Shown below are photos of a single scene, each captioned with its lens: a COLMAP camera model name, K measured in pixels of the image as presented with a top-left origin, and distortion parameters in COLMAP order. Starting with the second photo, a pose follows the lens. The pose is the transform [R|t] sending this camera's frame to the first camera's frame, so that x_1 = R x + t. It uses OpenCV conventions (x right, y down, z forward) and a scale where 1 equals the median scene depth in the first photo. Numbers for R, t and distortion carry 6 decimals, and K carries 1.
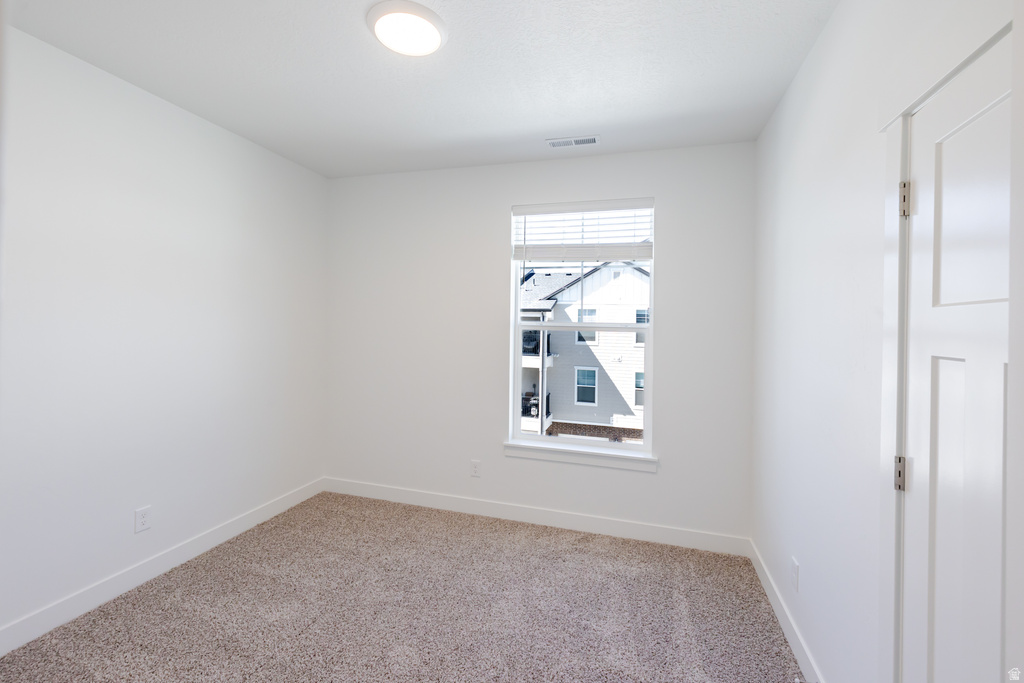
lens RADIAL K [[426.2, 0, 512.6], [0, 426.2, 329.0], [0, 0, 1]] dist [0.022002, 0.000026]
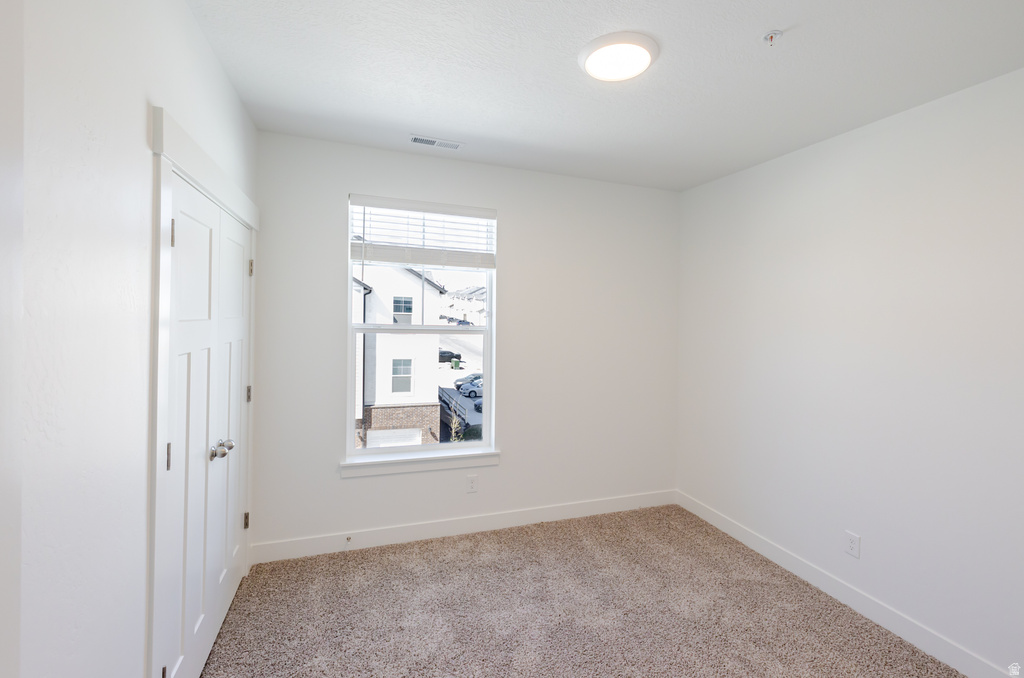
lens RADIAL K [[442.7, 0, 495.6], [0, 442.7, 322.8], [0, 0, 1]] dist [-0.001763, 0.000117]
pose [[0.812404, 0.003976, 0.583081, -0.294373], [0.004422, 0.999906, -0.012979, -0.006617], [-0.583078, 0.013122, 0.812310, 0.084213]]
